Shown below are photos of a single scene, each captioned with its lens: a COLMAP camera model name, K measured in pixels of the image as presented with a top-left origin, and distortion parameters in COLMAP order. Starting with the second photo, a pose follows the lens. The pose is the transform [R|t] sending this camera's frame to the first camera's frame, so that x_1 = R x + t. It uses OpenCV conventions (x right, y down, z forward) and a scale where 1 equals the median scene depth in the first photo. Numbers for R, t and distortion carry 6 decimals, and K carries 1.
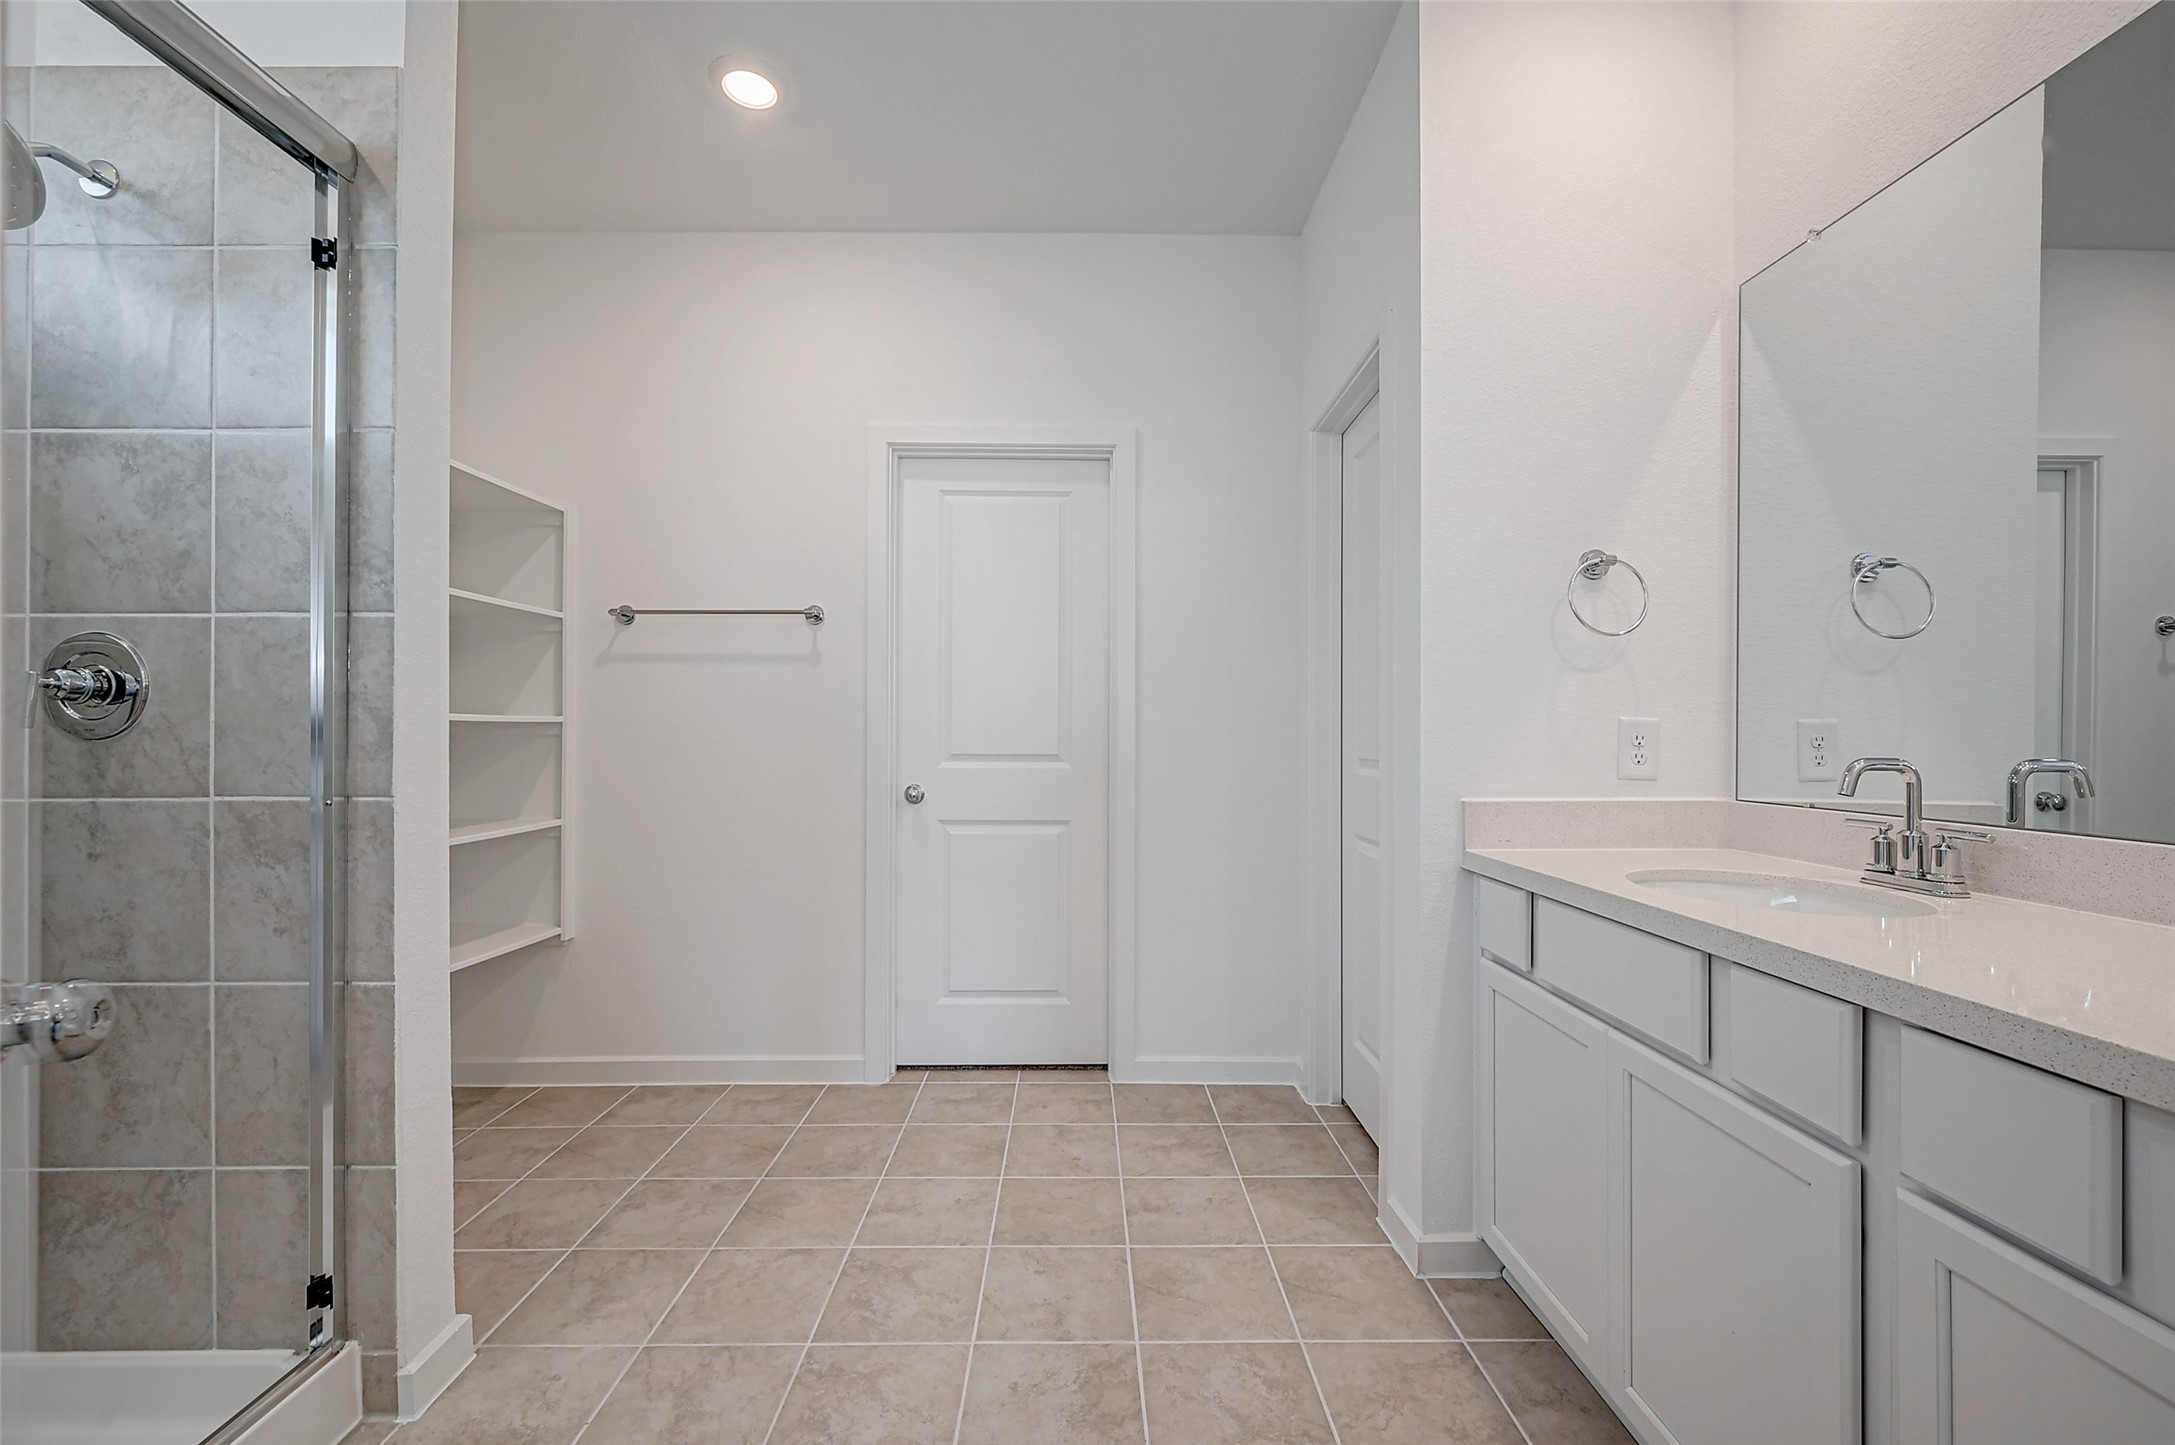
lens RADIAL K [[892.0, 0, 1069.2], [0, 892.0, 732.0], [0, 0, 1]] dist [-0.001427, 0.001135]
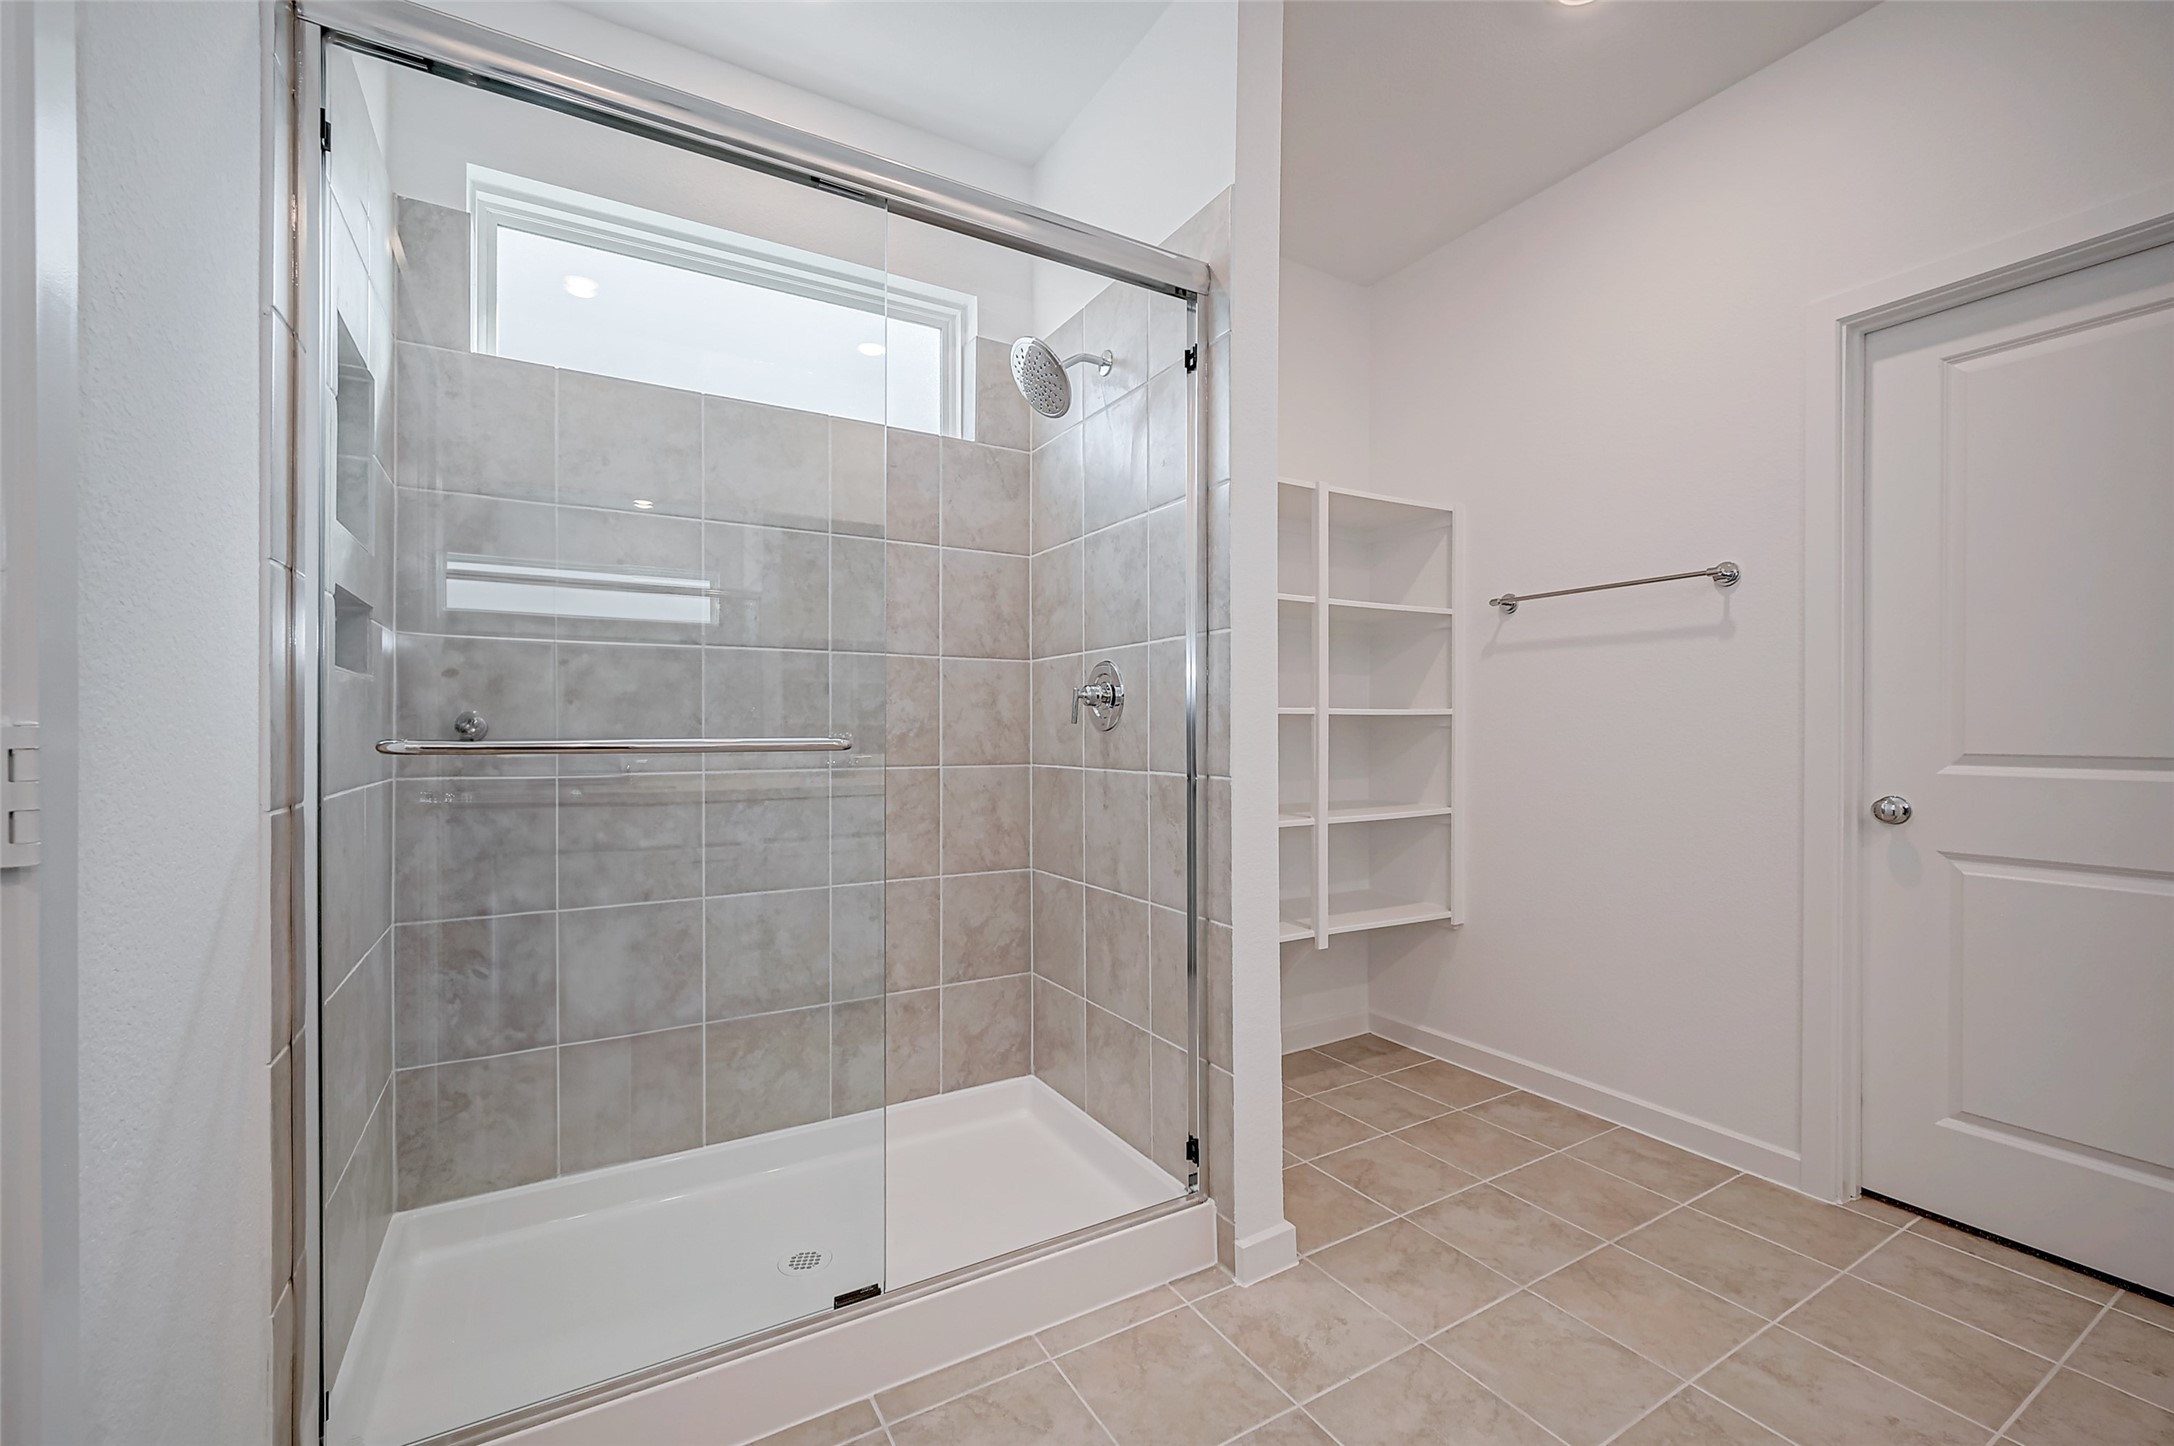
lens RADIAL K [[891.6, 0, 1085.0], [0, 891.6, 728.7], [0, 0, 1]] dist [-0.001427, 0.001135]
pose [[0.501279, -0.000700, -0.865285, 0.163475], [0.005805, 0.999980, 0.002554, 0.000978], [0.865266, -0.006303, 0.501273, 0.154517]]
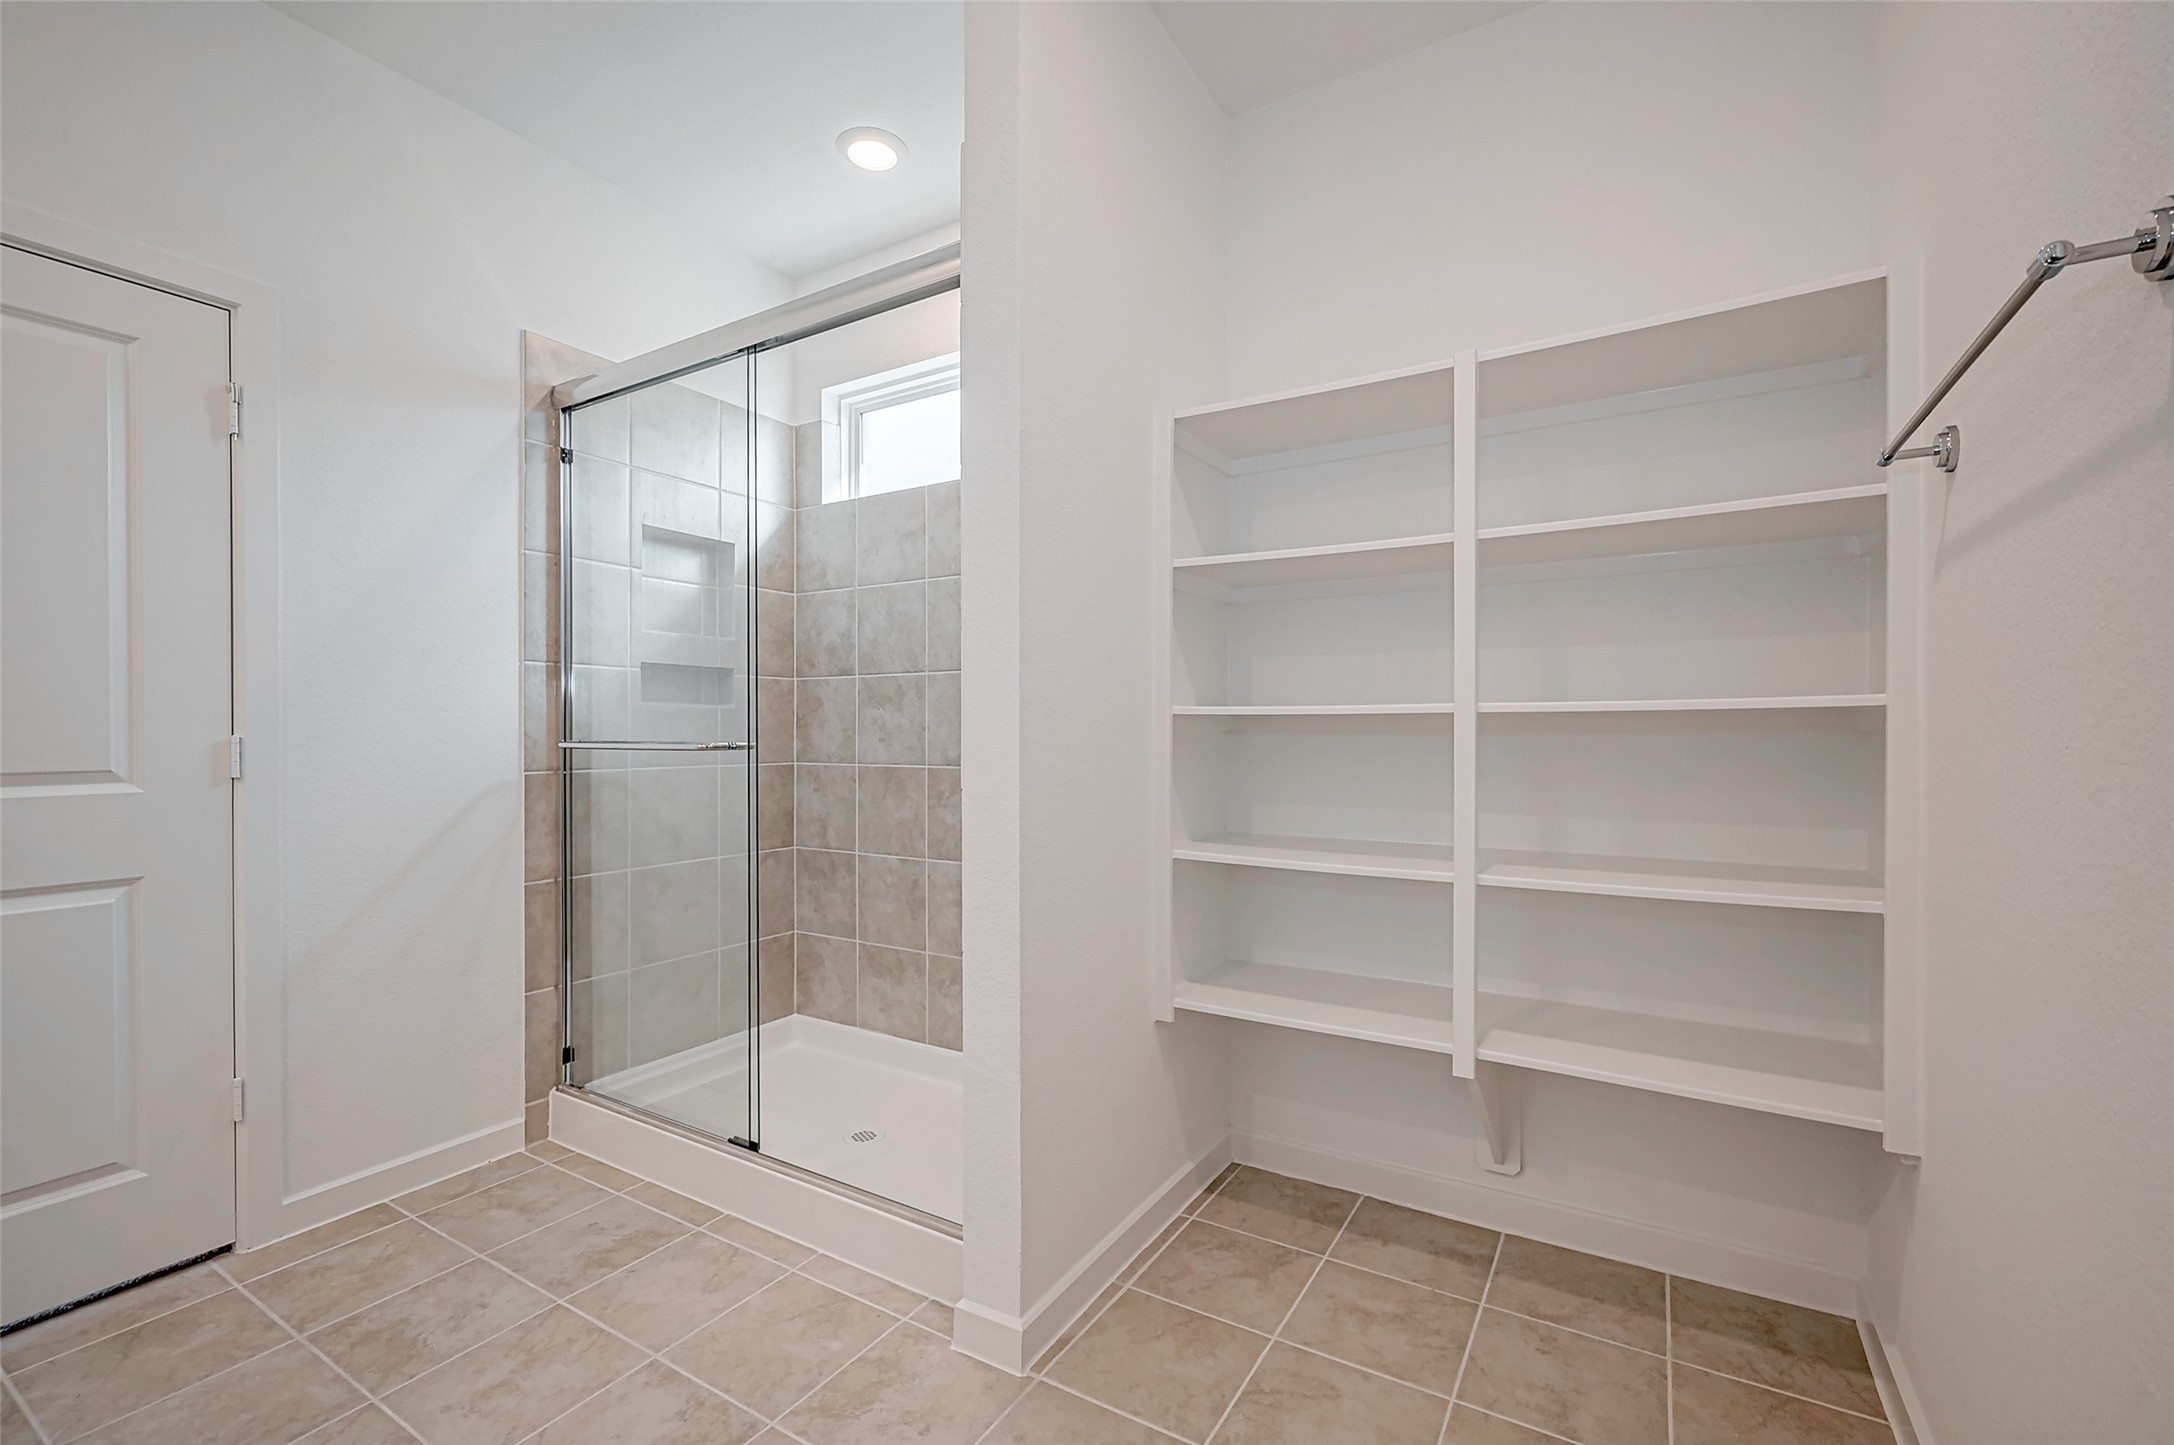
lens RADIAL K [[891.6, 0, 1103.2], [0, 891.6, 729.4], [0, 0, 1]] dist [-0.001427, 0.001135]
pose [[-0.506758, -0.004147, -0.862078, 0.104733], [0.004894, 0.999958, -0.007687, 0.006444], [0.862075, -0.008114, -0.506717, 1.260853]]
